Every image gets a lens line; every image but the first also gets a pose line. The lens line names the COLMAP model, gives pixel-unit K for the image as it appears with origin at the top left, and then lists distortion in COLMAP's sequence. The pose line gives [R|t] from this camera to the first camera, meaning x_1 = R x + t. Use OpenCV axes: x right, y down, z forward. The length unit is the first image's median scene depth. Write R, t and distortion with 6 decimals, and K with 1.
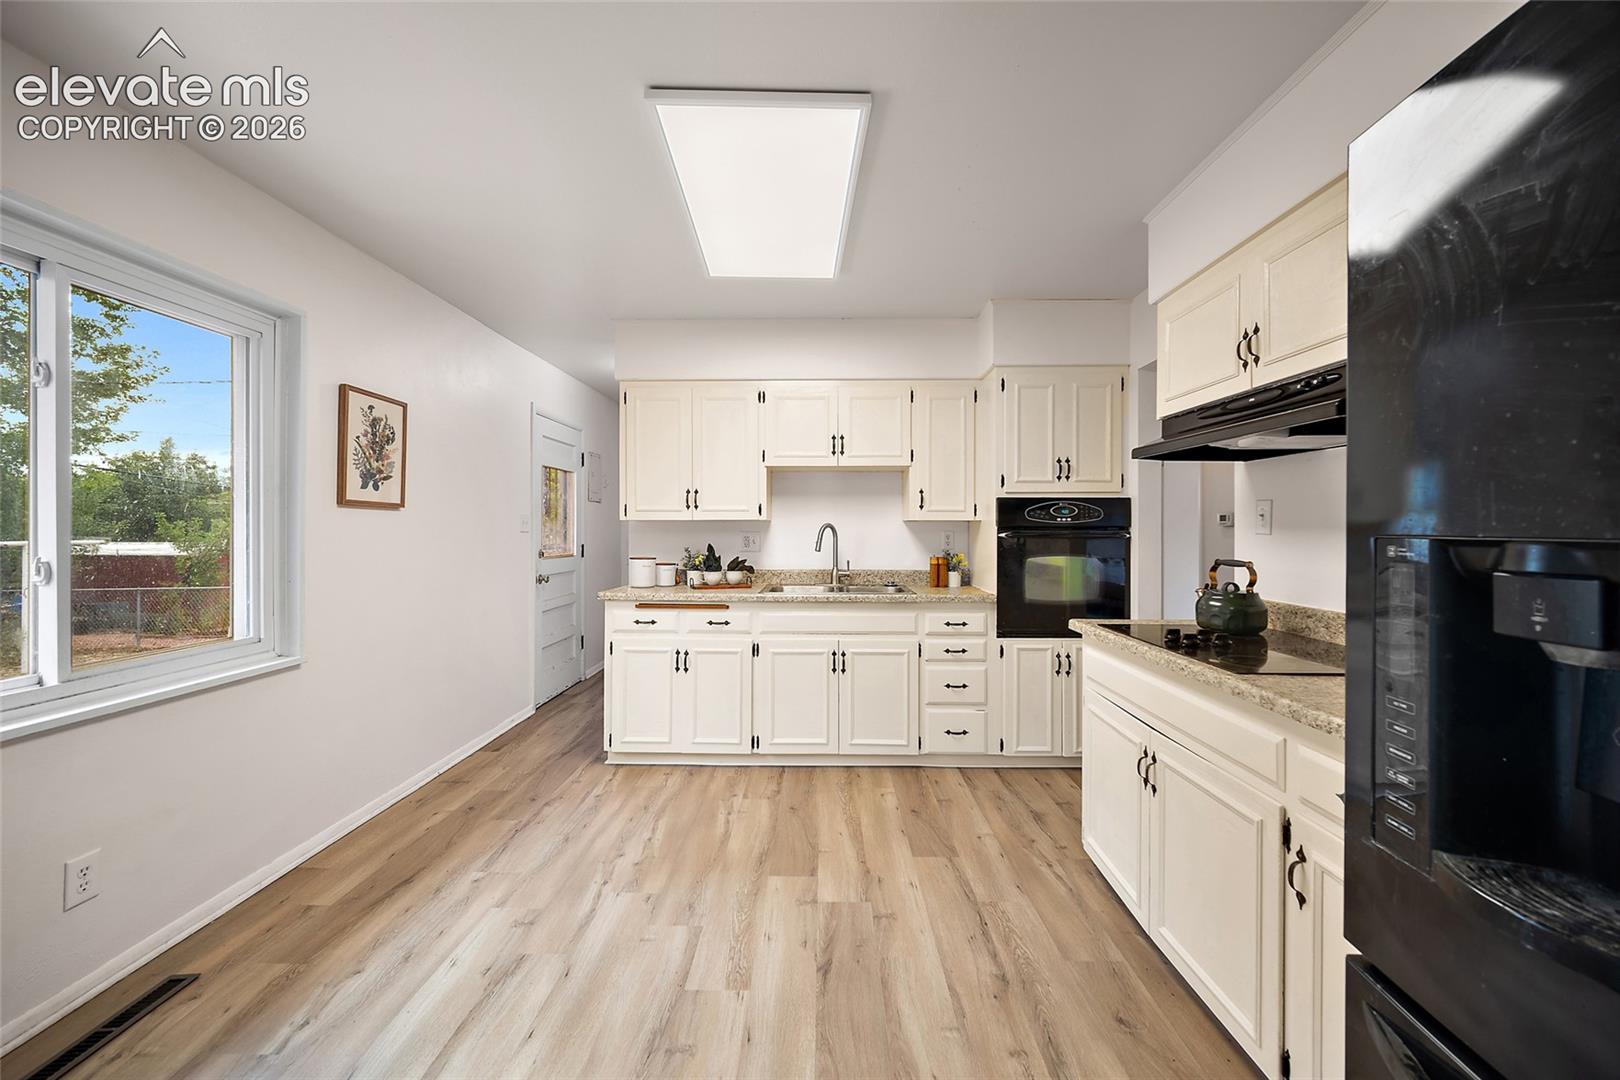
lens RADIAL K [[637.1, 0, 813.4], [0, 637.1, 524.8], [0, 0, 1]] dist [-0.001863, 0.000482]
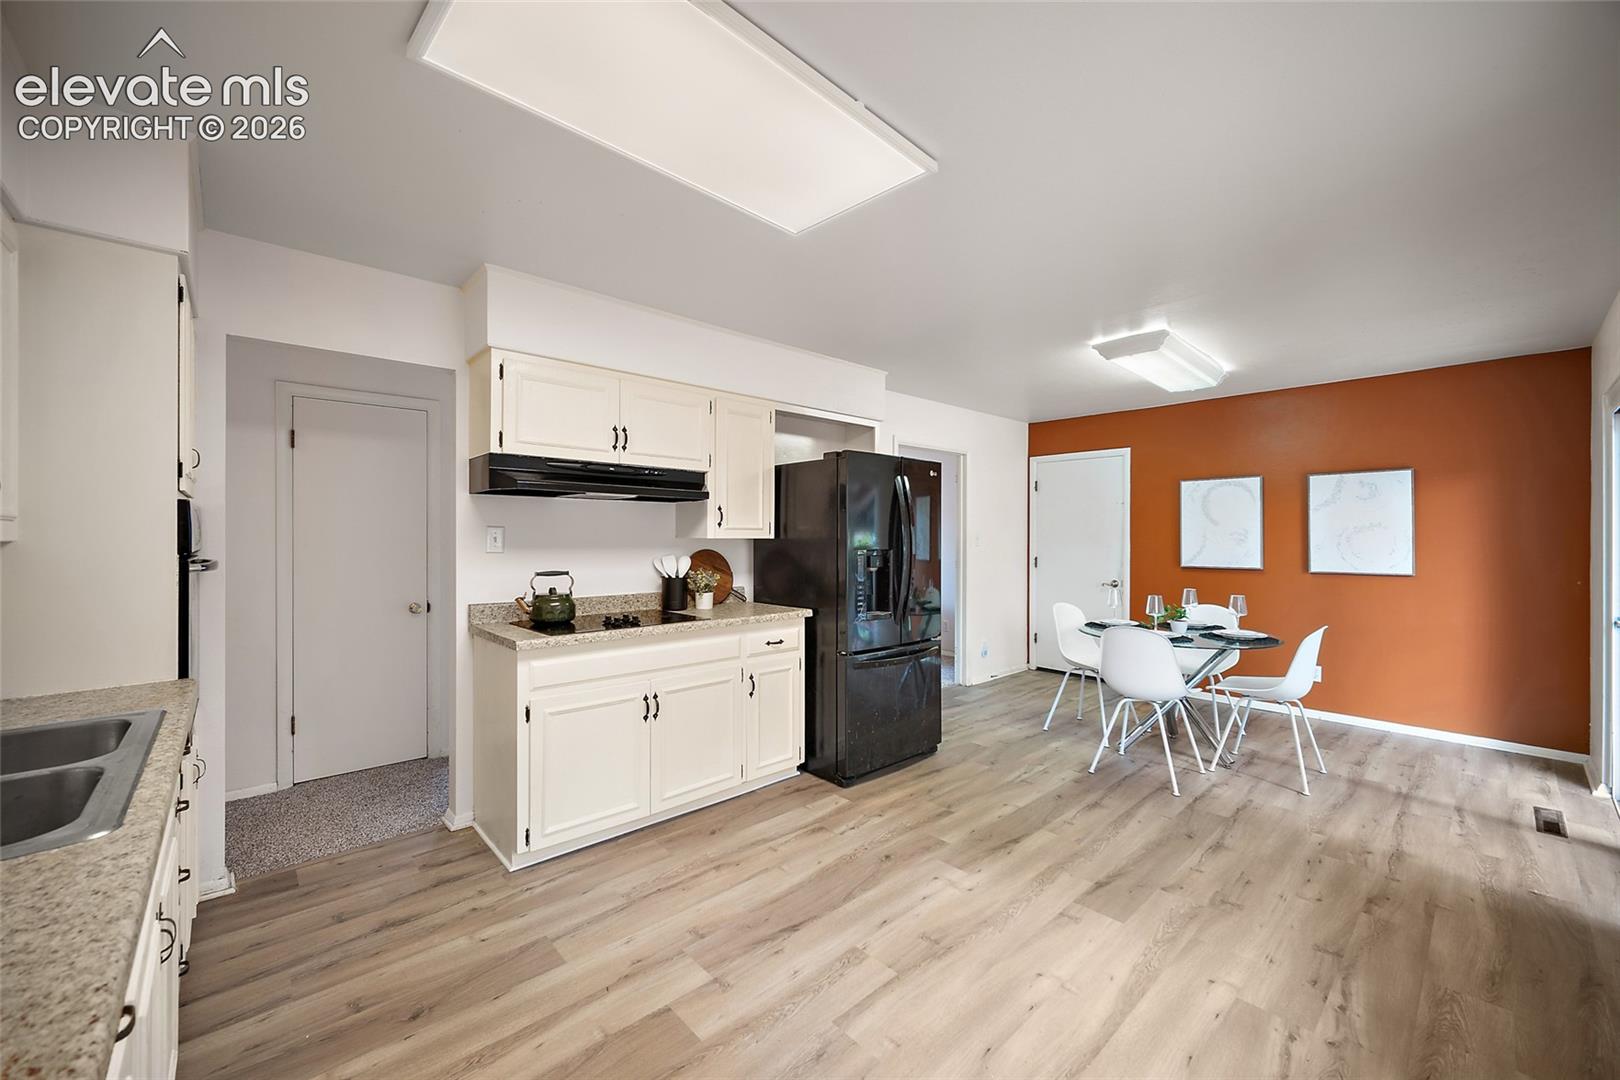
lens RADIAL K [[637.1, 0, 806.8], [0, 637.1, 542.0], [0, 0, 1]] dist [-0.001863, 0.000482]
pose [[-0.681329, -0.009712, 0.731913, -0.779354], [-0.006593, 0.999953, 0.007132, -0.025644], [-0.731948, 0.000034, -0.681361, 1.621273]]
